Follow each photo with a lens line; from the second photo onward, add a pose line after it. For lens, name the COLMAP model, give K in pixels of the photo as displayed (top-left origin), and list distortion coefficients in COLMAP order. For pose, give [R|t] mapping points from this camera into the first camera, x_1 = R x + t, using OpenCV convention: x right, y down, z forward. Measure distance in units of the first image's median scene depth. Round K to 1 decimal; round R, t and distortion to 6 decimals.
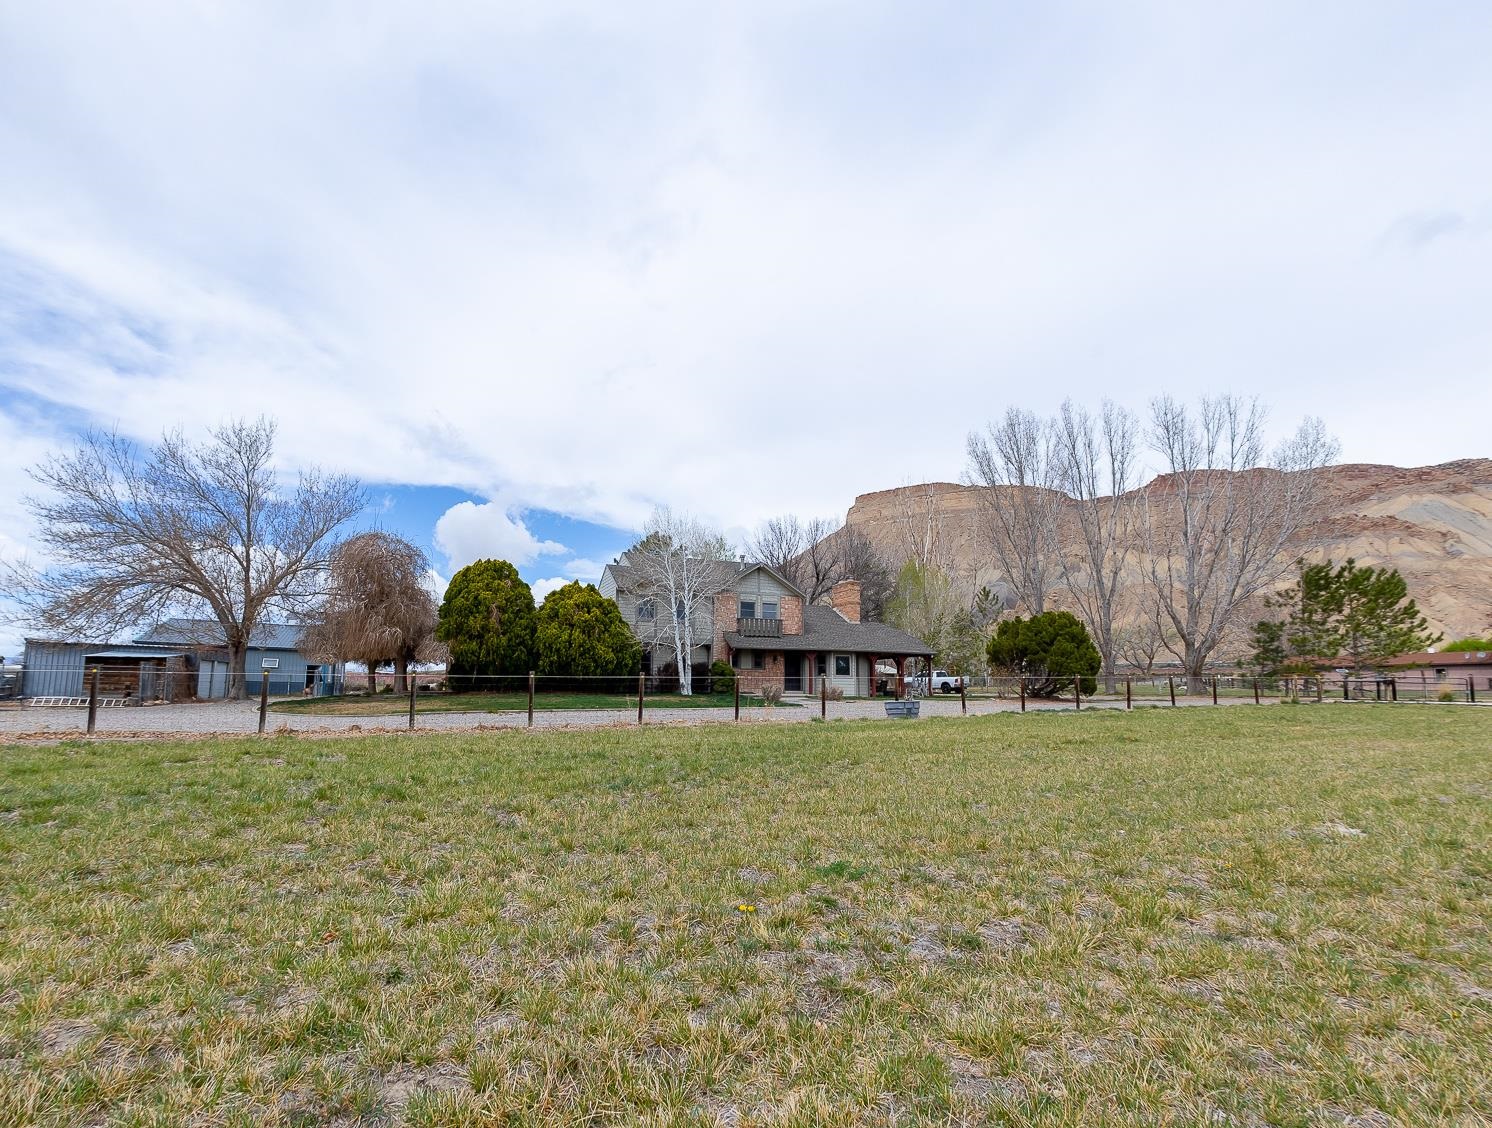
lens RADIAL K [[818.9, 0, 746.0], [0, 818.9, 564.0], [0, 0, 1]] dist [0.013173, -0.000369]
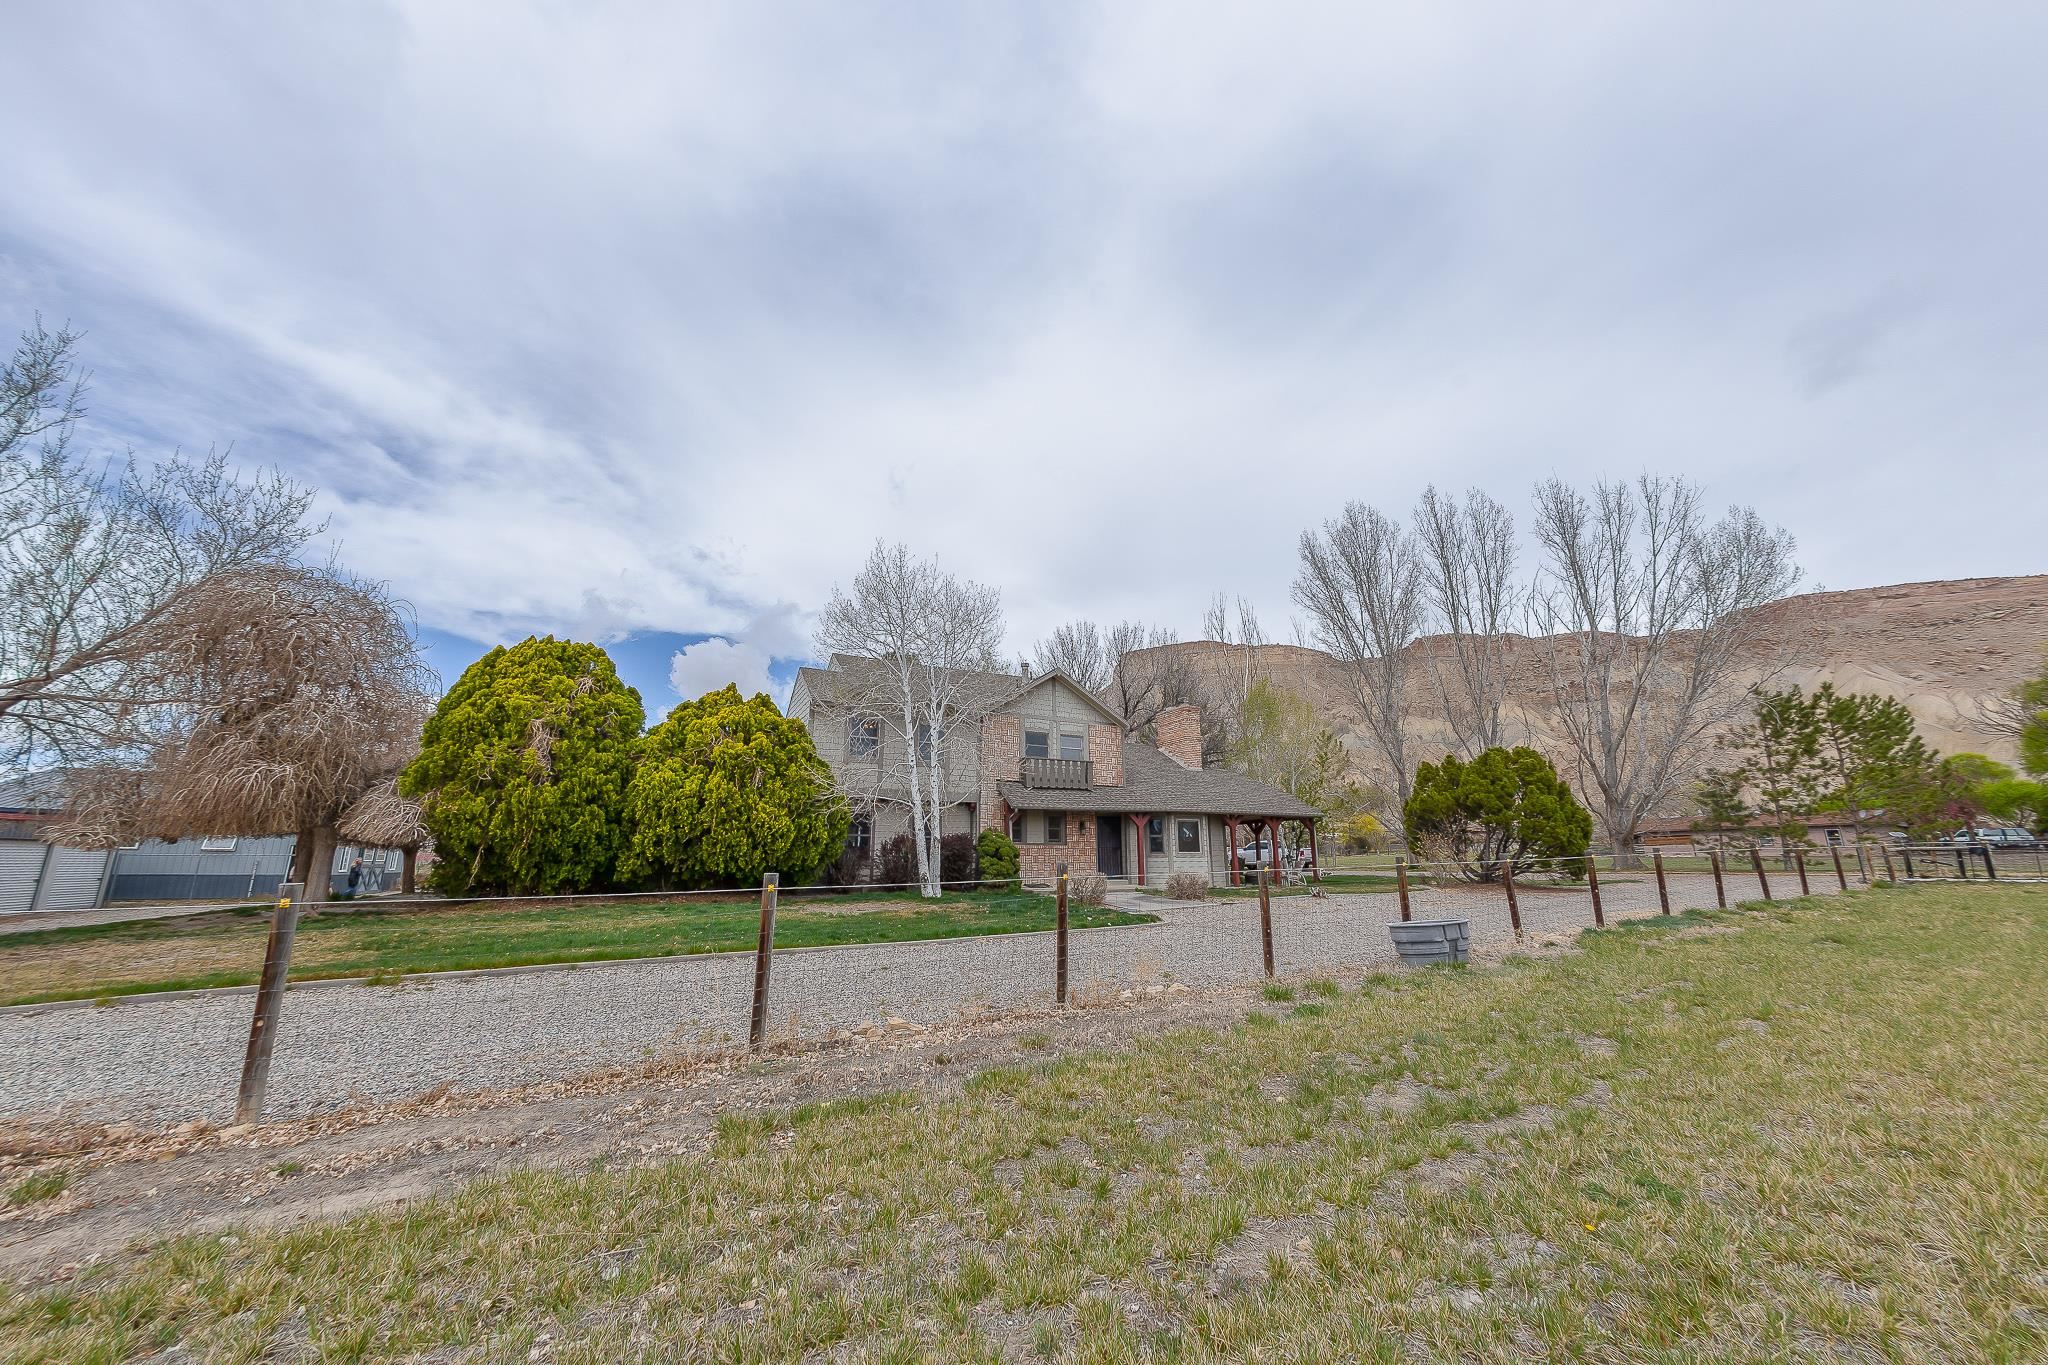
lens RADIAL K [[672.5, 0, 1024.9], [0, 672.5, 699.3], [0, 0, 1]] dist [0.000583, 0.000021]
pose [[0.999170, -0.001065, 0.040729, -0.029117], [0.003831, 0.997684, -0.067904, 0.060073], [-0.040563, 0.068004, 0.996860, 0.536476]]
